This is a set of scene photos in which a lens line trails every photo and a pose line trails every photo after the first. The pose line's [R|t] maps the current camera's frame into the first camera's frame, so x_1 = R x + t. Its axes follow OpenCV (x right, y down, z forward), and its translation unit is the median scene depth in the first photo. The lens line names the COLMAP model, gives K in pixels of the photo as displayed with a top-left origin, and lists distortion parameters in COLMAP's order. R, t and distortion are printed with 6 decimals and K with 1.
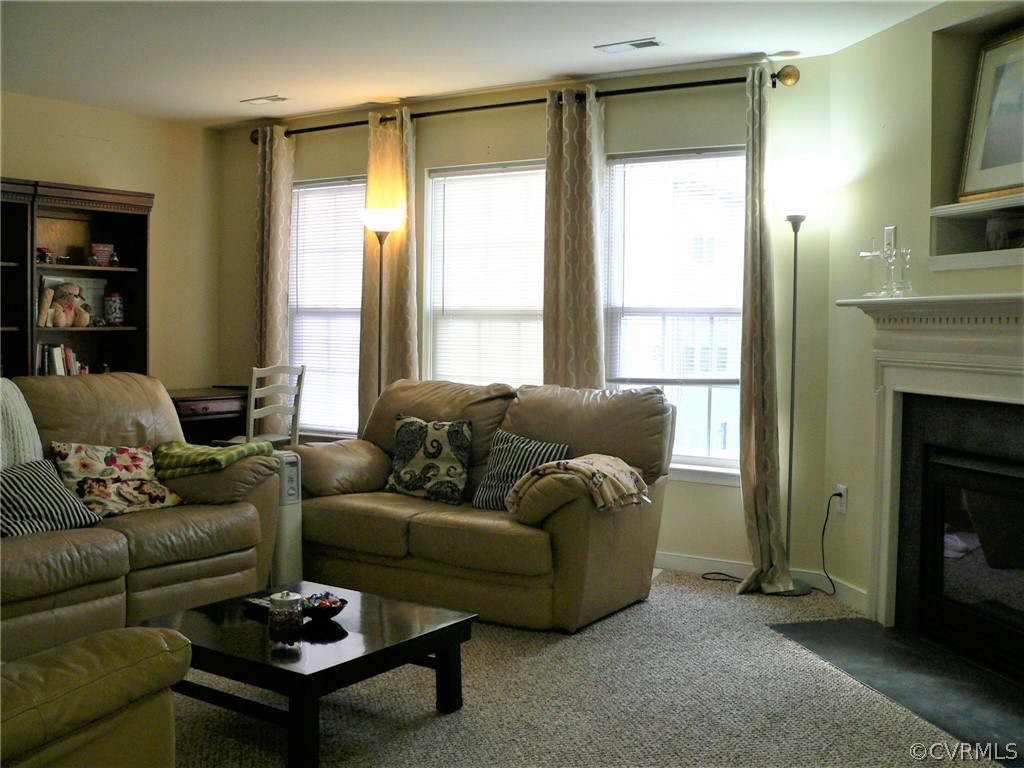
lens RADIAL K [[1111.1, 0, 512.0], [0, 1111.1, 384.0], [0, 0, 1]] dist [-0.148895, 0.004310]
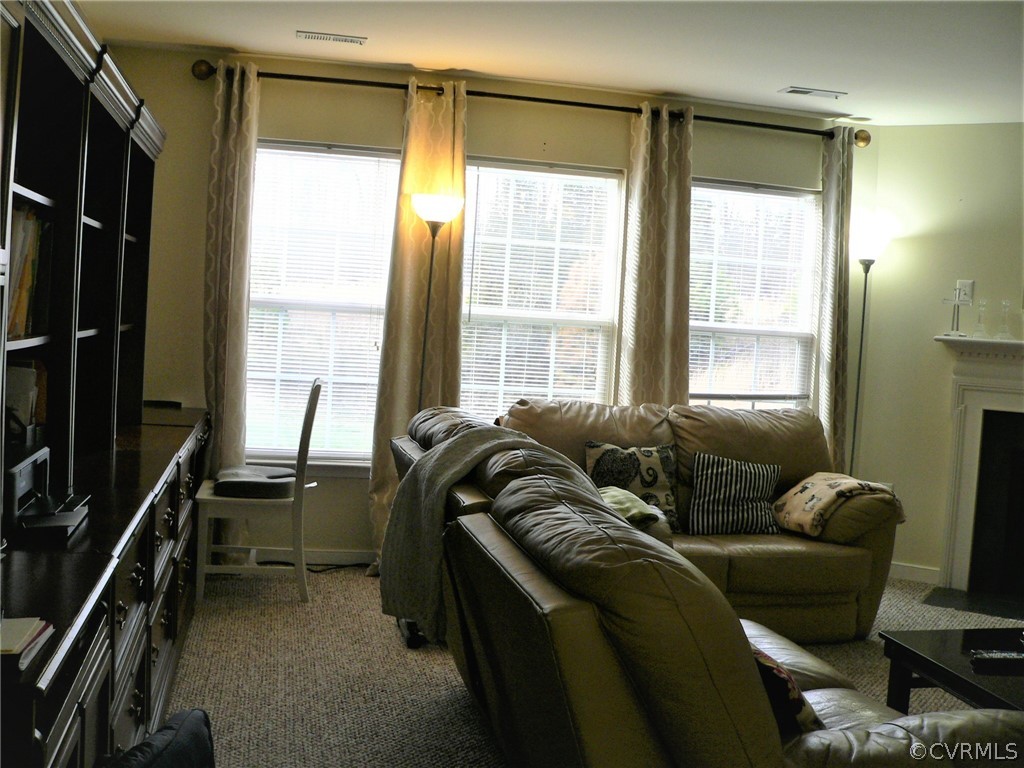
lens RADIAL K [[1111.1, 0, 512.0], [0, 1111.1, 384.0], [0, 0, 1]] dist [-0.148895, 0.004310]
pose [[0.693791, -0.013578, 0.720048, -0.794203], [-0.012701, 0.999436, 0.031084, -0.046478], [-0.720064, -0.030711, 0.693227, 0.416993]]
